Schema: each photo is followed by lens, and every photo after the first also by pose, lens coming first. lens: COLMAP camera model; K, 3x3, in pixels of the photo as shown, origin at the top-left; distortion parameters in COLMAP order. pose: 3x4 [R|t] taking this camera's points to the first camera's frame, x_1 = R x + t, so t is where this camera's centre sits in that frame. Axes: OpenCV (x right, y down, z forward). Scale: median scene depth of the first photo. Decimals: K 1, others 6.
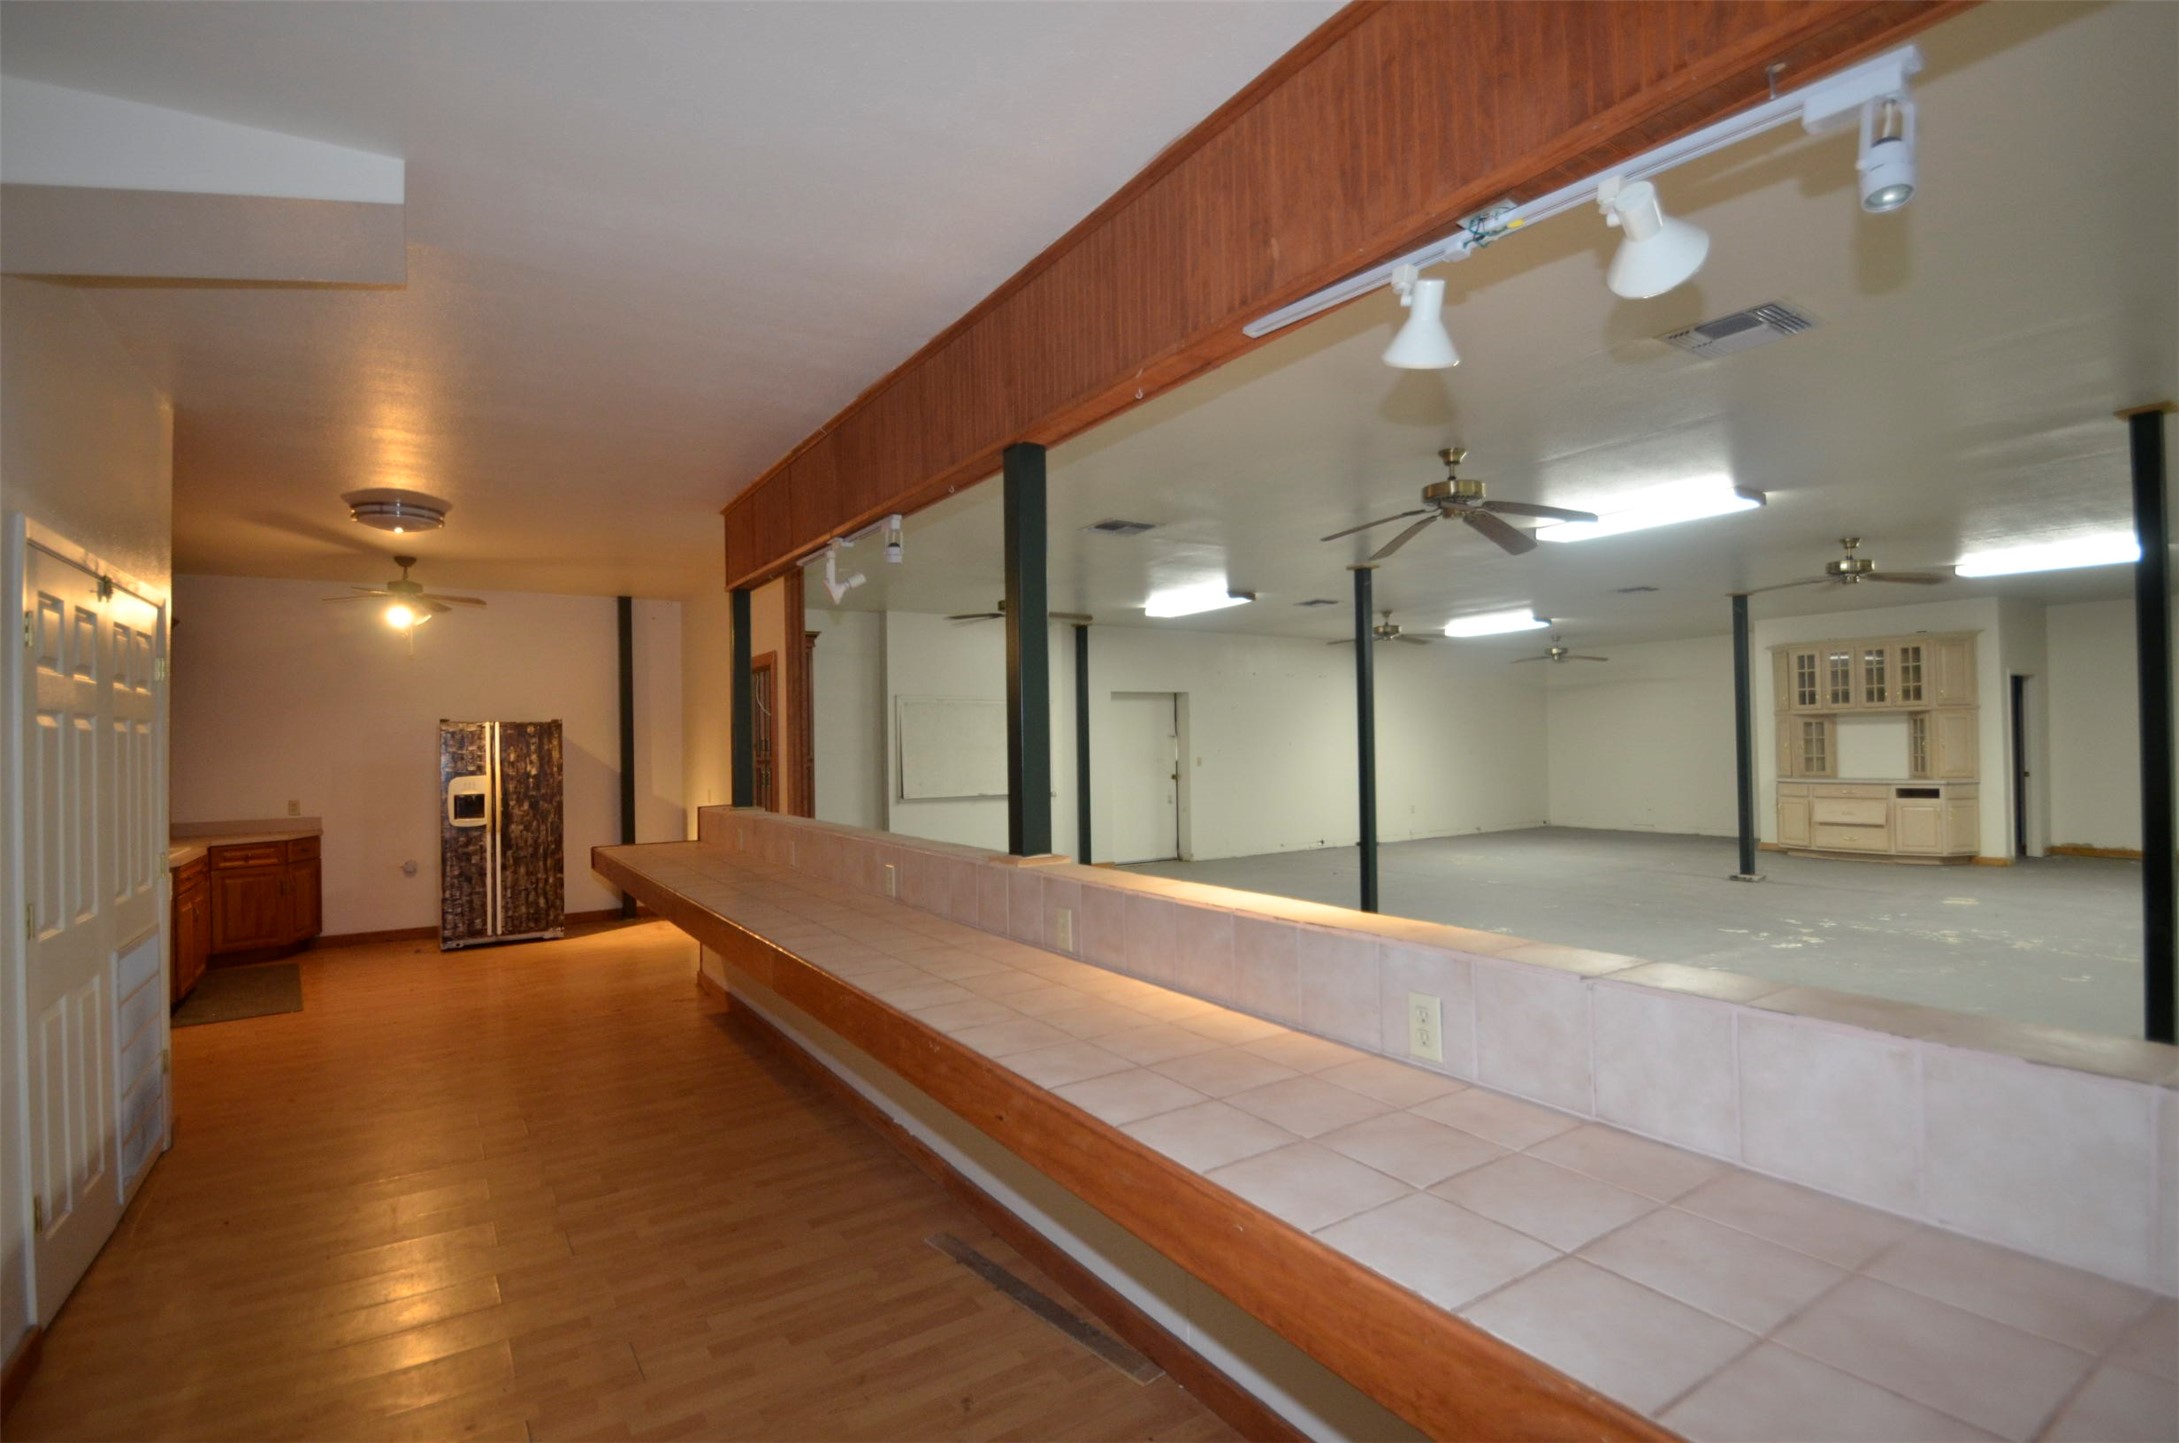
lens RADIAL K [[1033.9, 0, 1086.3], [0, 1033.9, 730.1], [0, 0, 1]] dist [0.010545, -0.021916]
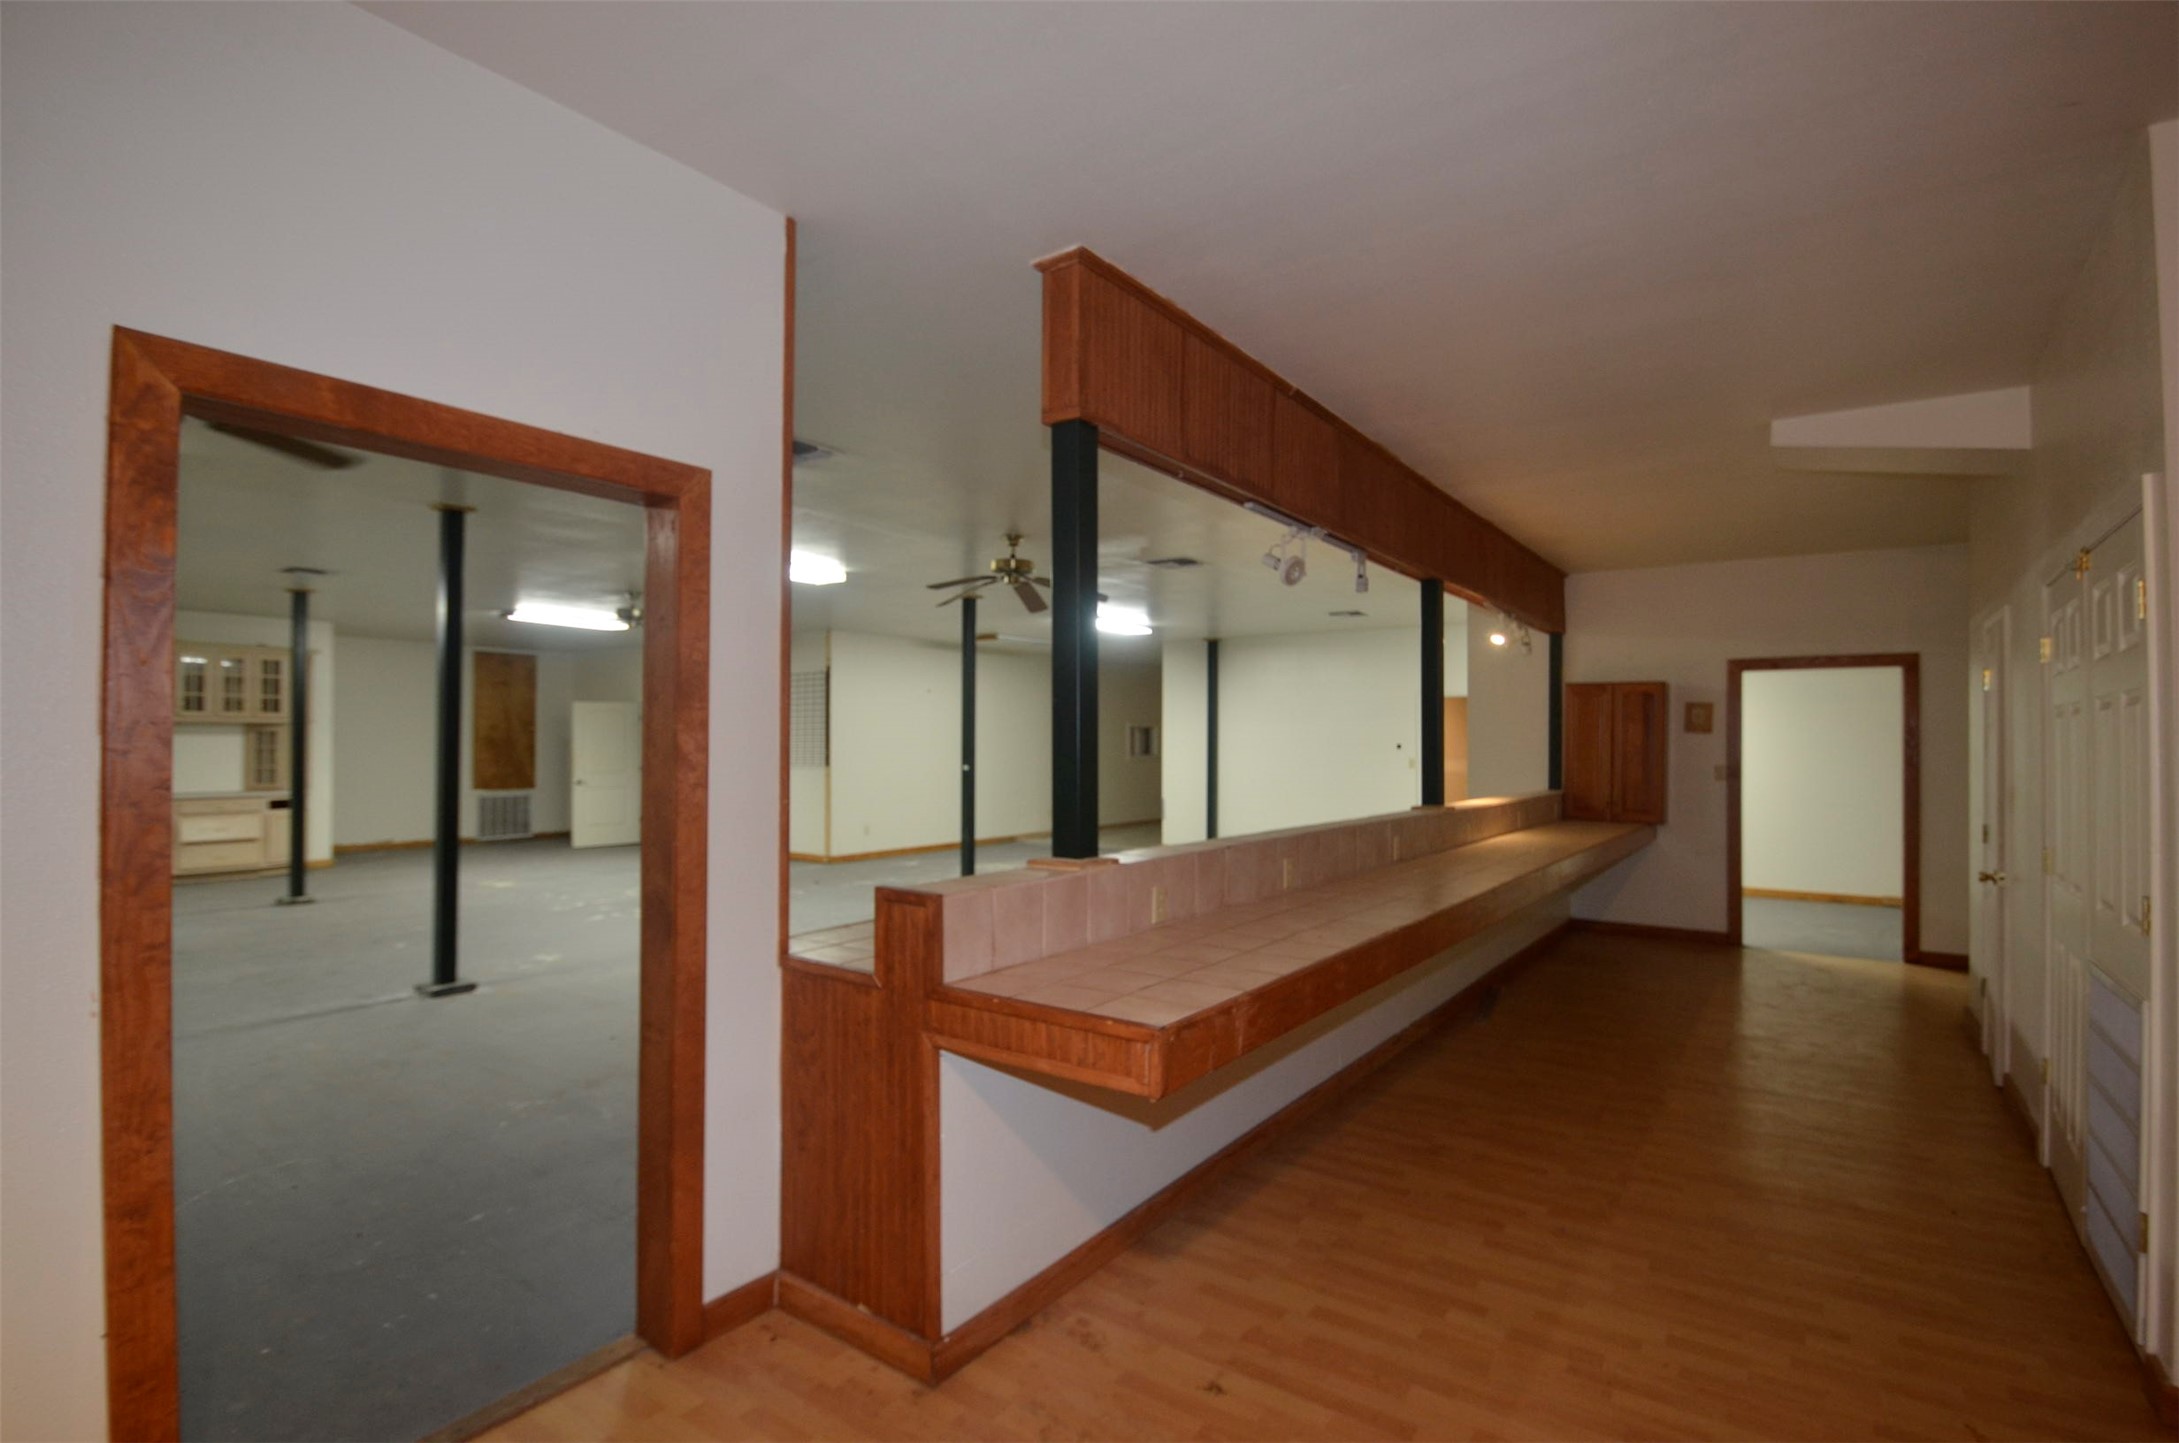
lens RADIAL K [[1030.7, 0, 1089.3], [0, 1030.7, 728.4], [0, 0, 1]] dist [0.003074, -0.015742]
pose [[-0.372966, 0.030111, 0.927356, -0.407353], [-0.009198, 0.999304, -0.036146, 0.014790], [-0.927799, -0.022011, -0.372430, 0.604056]]
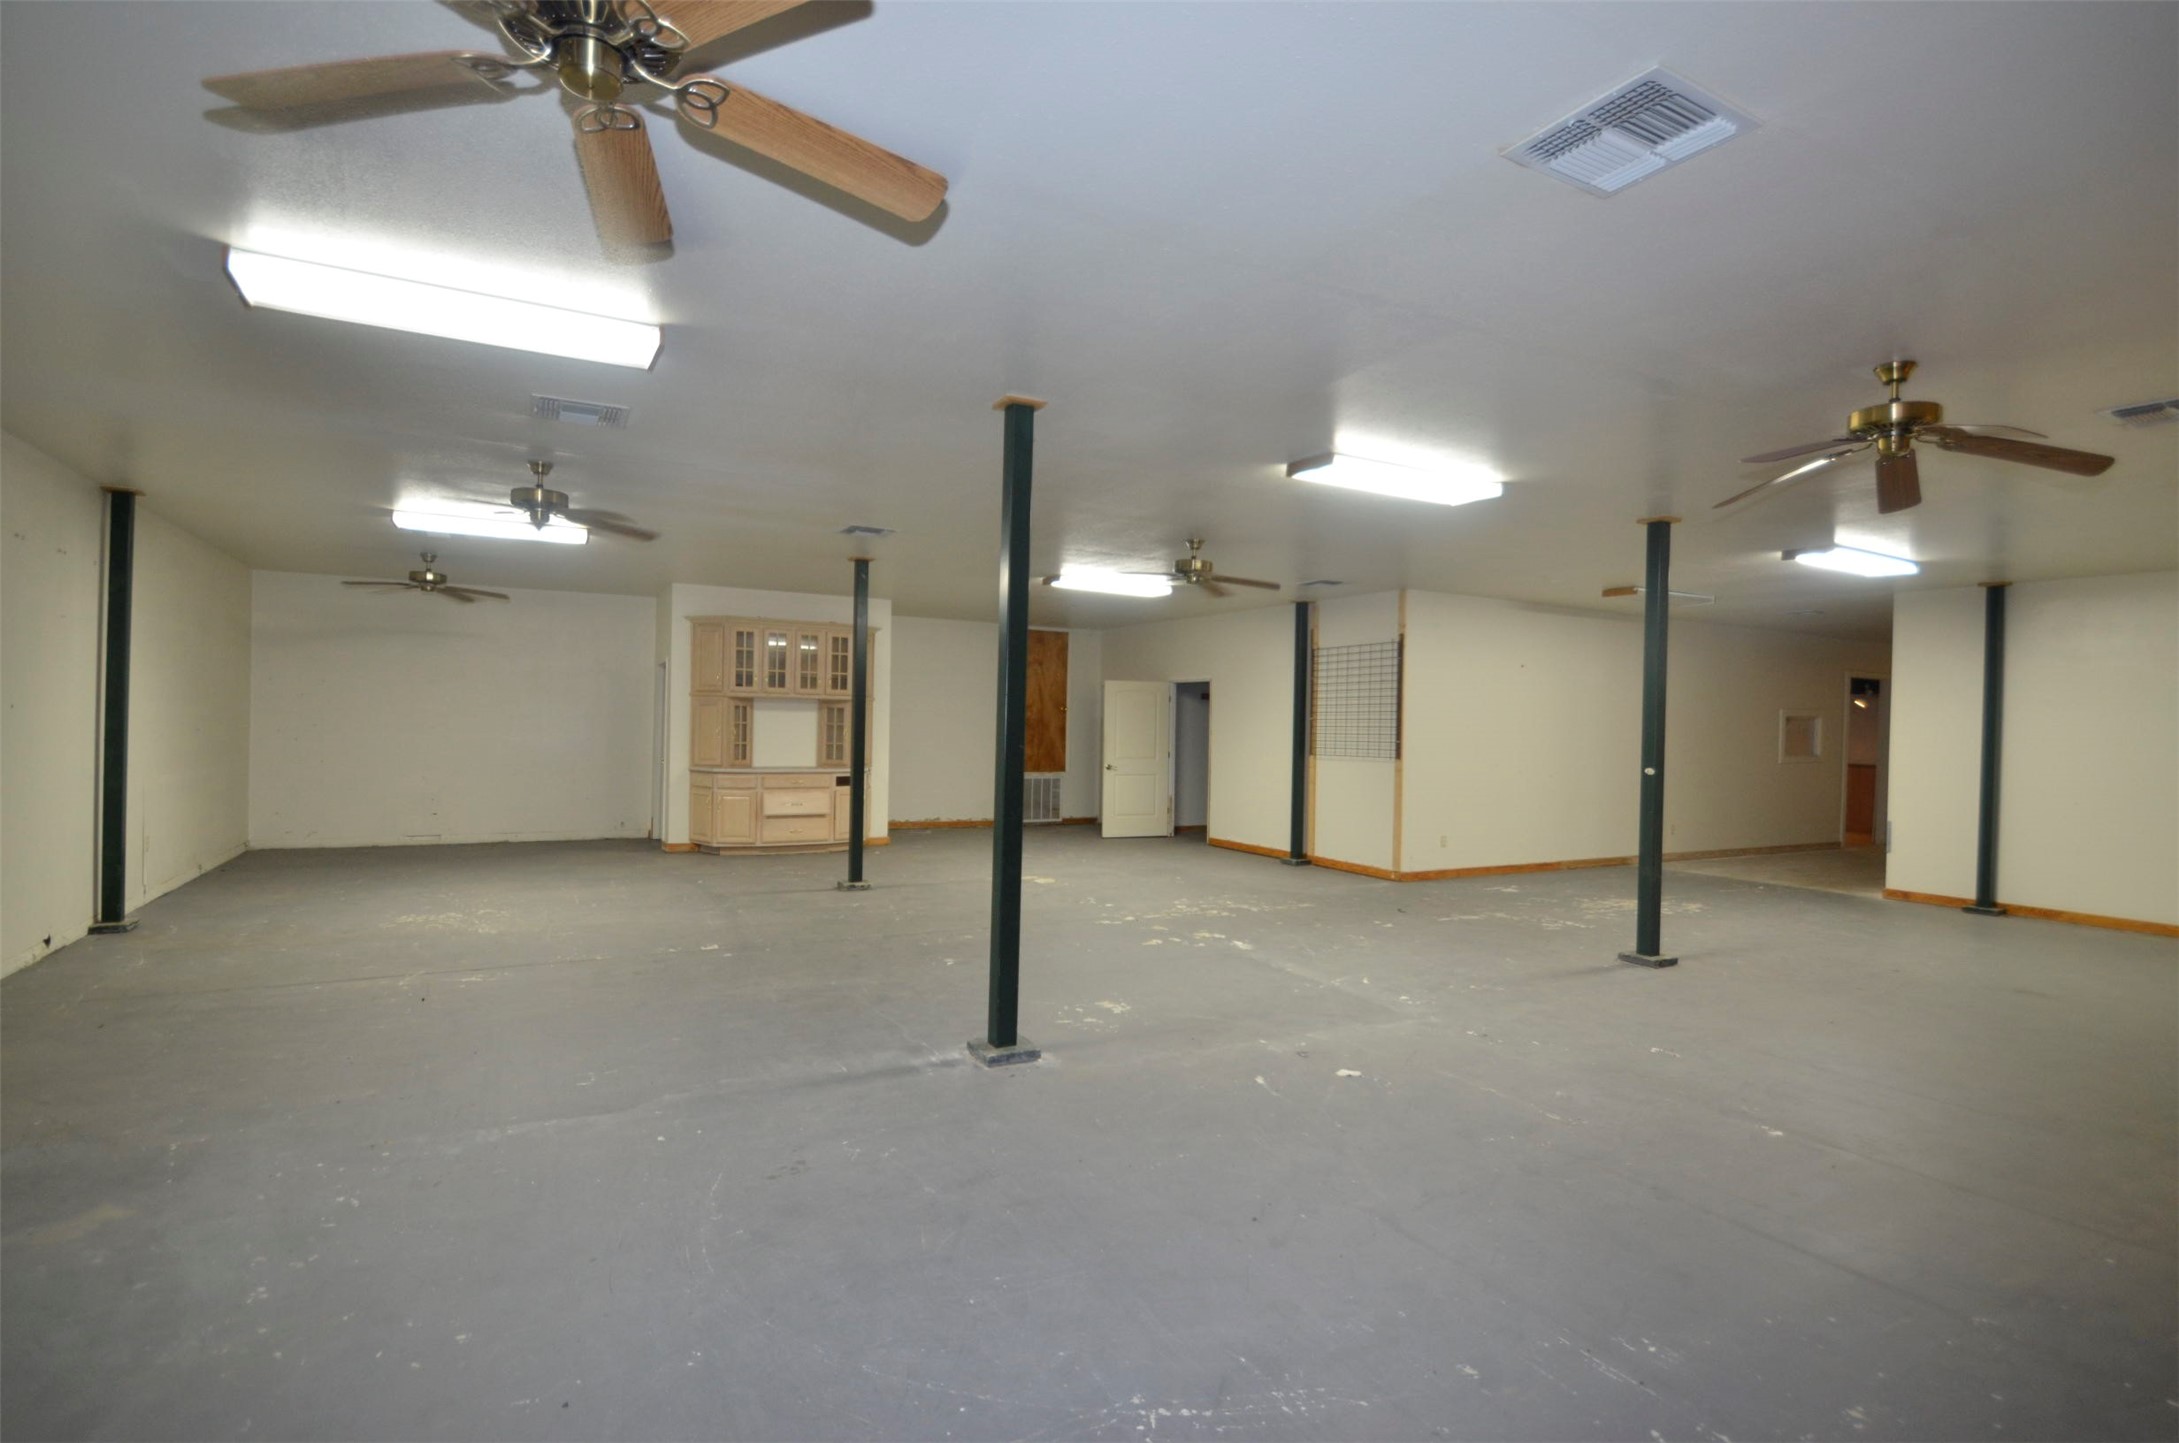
lens RADIAL K [[1033.9, 0, 1086.3], [0, 1033.9, 730.1], [0, 0, 1]] dist [0.010545, -0.021916]
pose [[0.069213, 0.013414, 0.997512, -0.191151], [-0.037509, 0.999238, -0.010835, 0.012495], [-0.996897, -0.036666, 0.069663, 0.654661]]
